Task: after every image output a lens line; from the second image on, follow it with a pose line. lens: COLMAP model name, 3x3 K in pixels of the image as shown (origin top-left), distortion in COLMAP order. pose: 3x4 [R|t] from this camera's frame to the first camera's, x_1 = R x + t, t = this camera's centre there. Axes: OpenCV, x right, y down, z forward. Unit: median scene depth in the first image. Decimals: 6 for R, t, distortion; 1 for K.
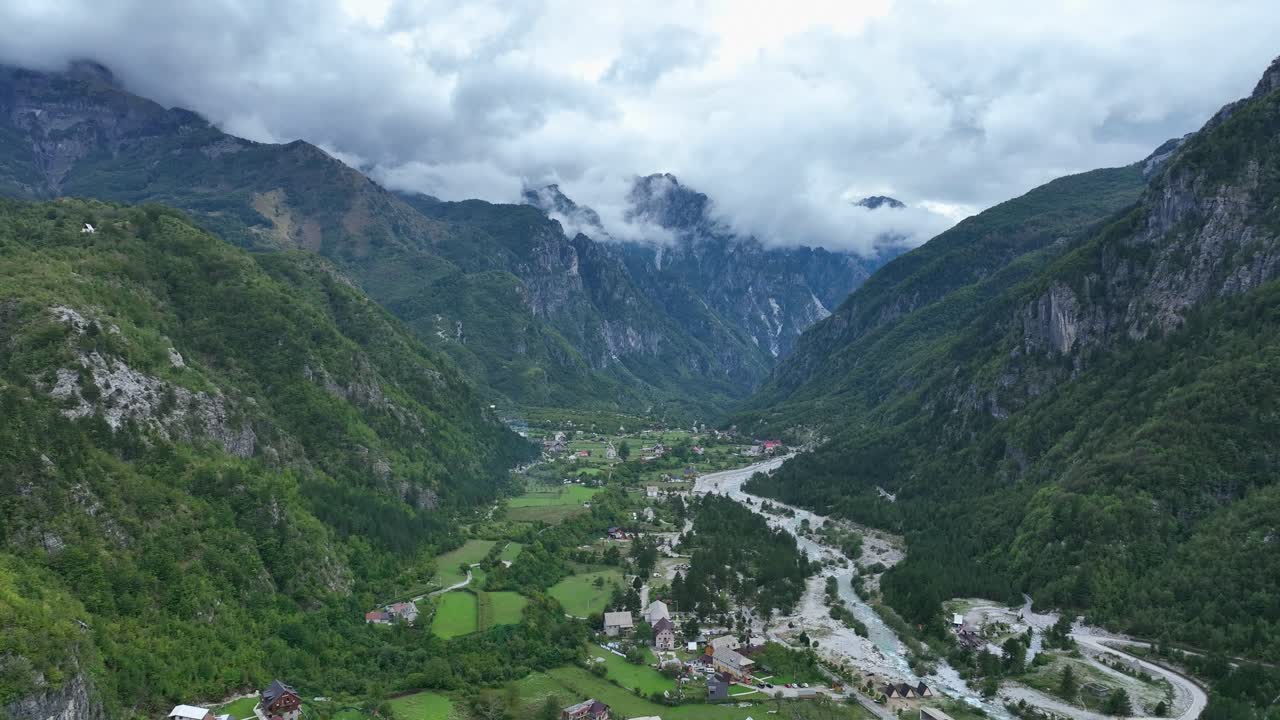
lens RADIAL K [[903.2, 0, 640.0], [0, 903.2, 360.0], [0, 0, 1]] dist [0.006370, 0.010658]
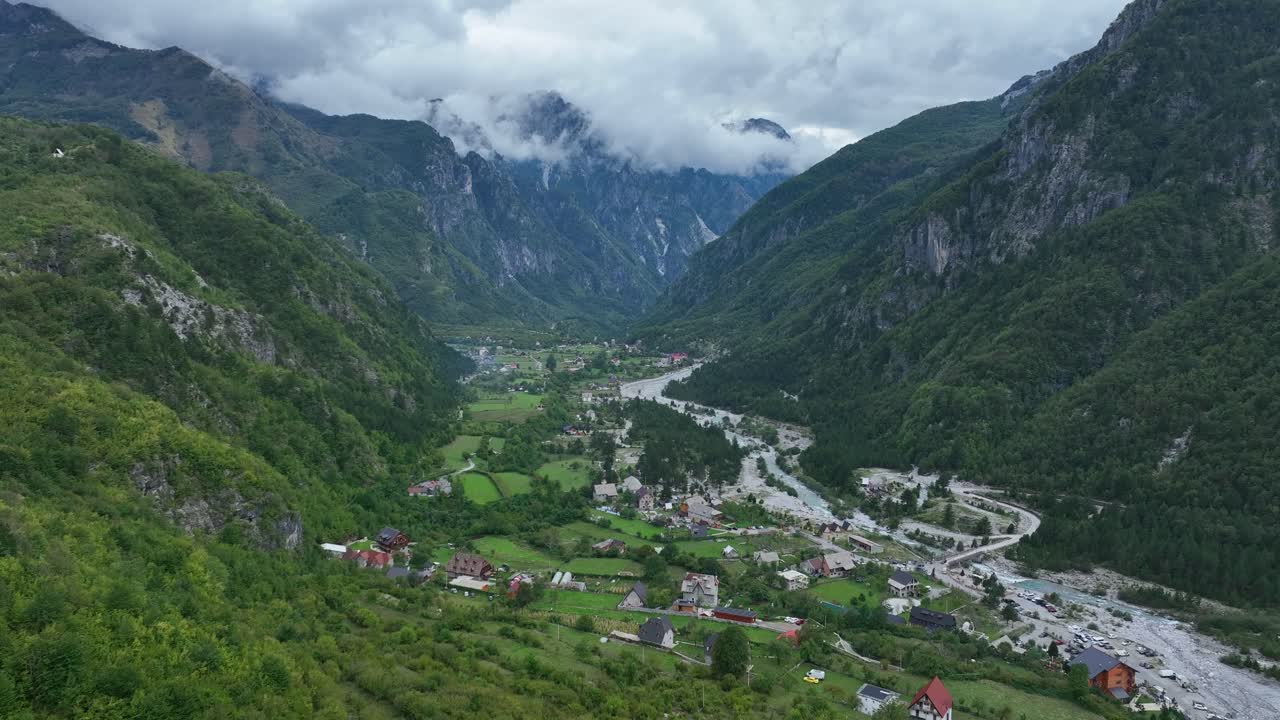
lens RADIAL K [[903.2, 0, 640.0], [0, 903.2, 360.0], [0, 0, 1]] dist [0.006370, 0.010658]
pose [[0.990514, -0.012407, 0.136852, -0.083117], [-0.000007, 0.995911, 0.090336, -0.002521], [-0.137414, -0.089480, 0.986464, -0.126992]]
